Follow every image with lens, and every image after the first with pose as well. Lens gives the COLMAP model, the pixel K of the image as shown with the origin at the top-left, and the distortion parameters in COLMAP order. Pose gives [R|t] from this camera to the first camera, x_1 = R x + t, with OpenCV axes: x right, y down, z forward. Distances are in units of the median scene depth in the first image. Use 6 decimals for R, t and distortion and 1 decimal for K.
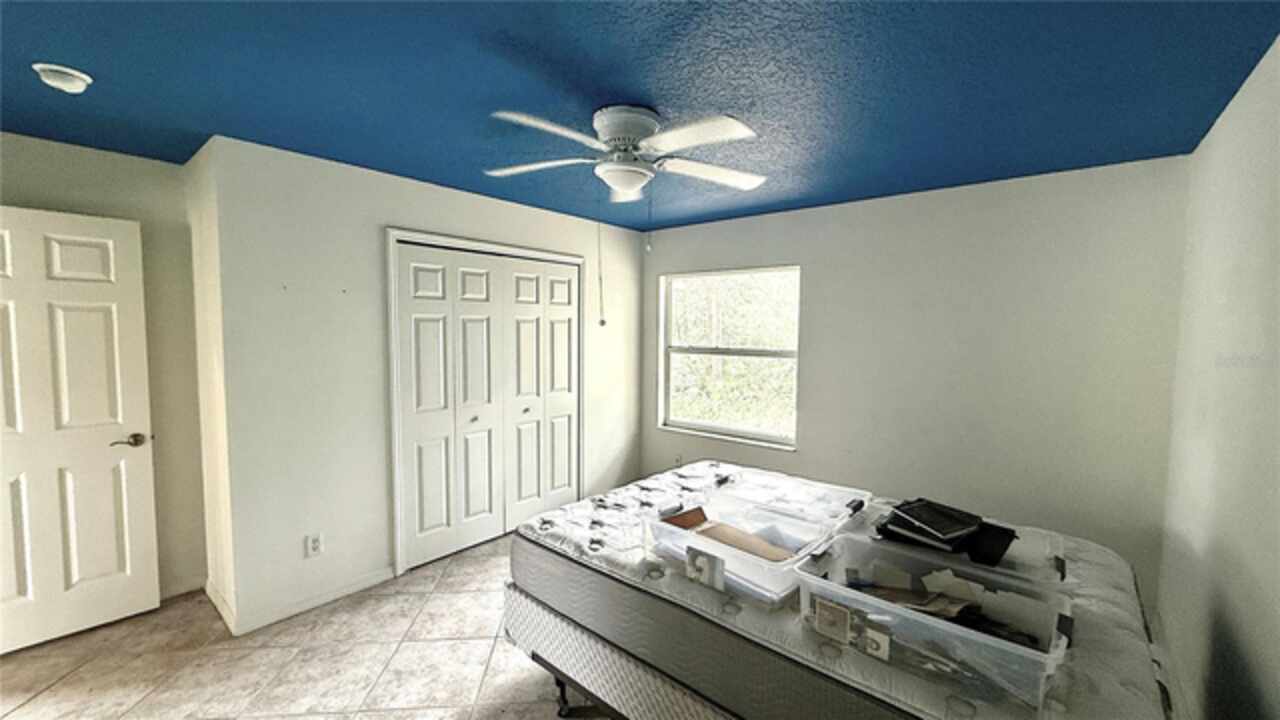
lens RADIAL K [[508.3, 0, 640.0], [0, 508.3, 360.0], [0, 0, 1]] dist [-0.000314, -0.000267]
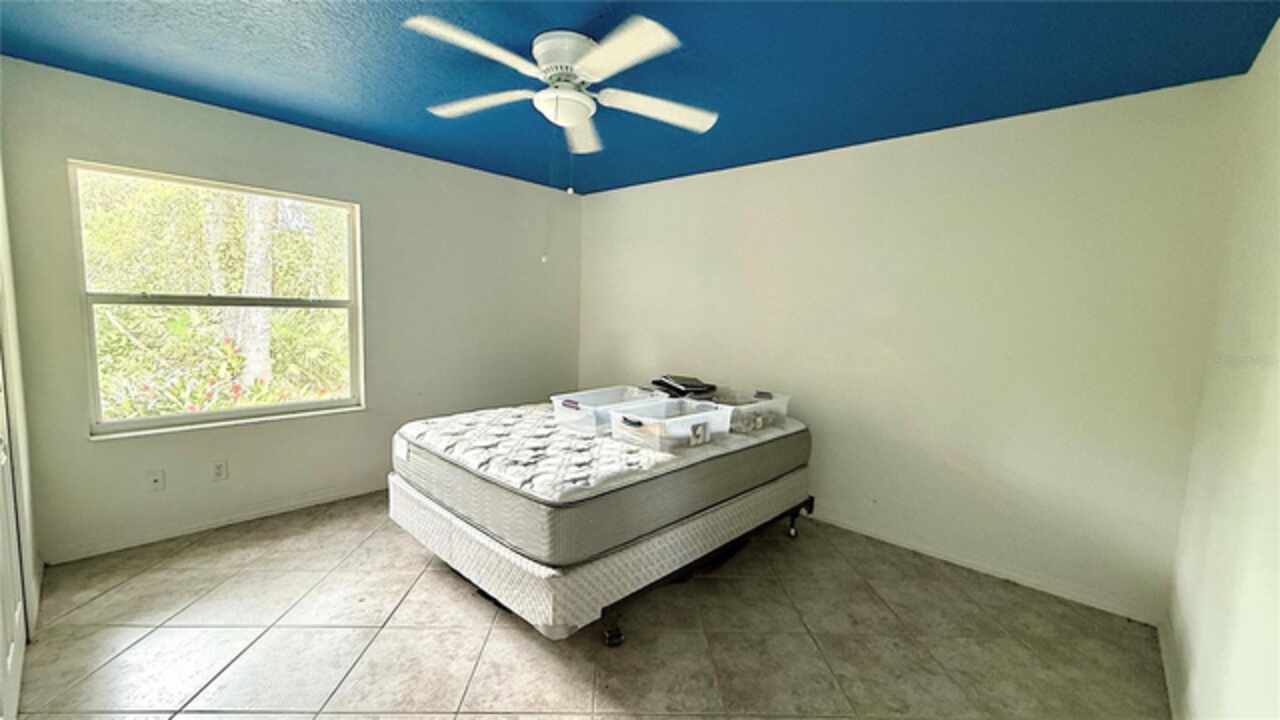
lens RADIAL K [[508.3, 0, 640.0], [0, 508.3, 360.0], [0, 0, 1]] dist [-0.000314, -0.000267]
pose [[0.077996, -0.129783, 0.988470, -1.083727], [0.026321, 0.991413, 0.128093, -0.022260], [-0.996606, 0.016027, 0.080742, 0.797259]]
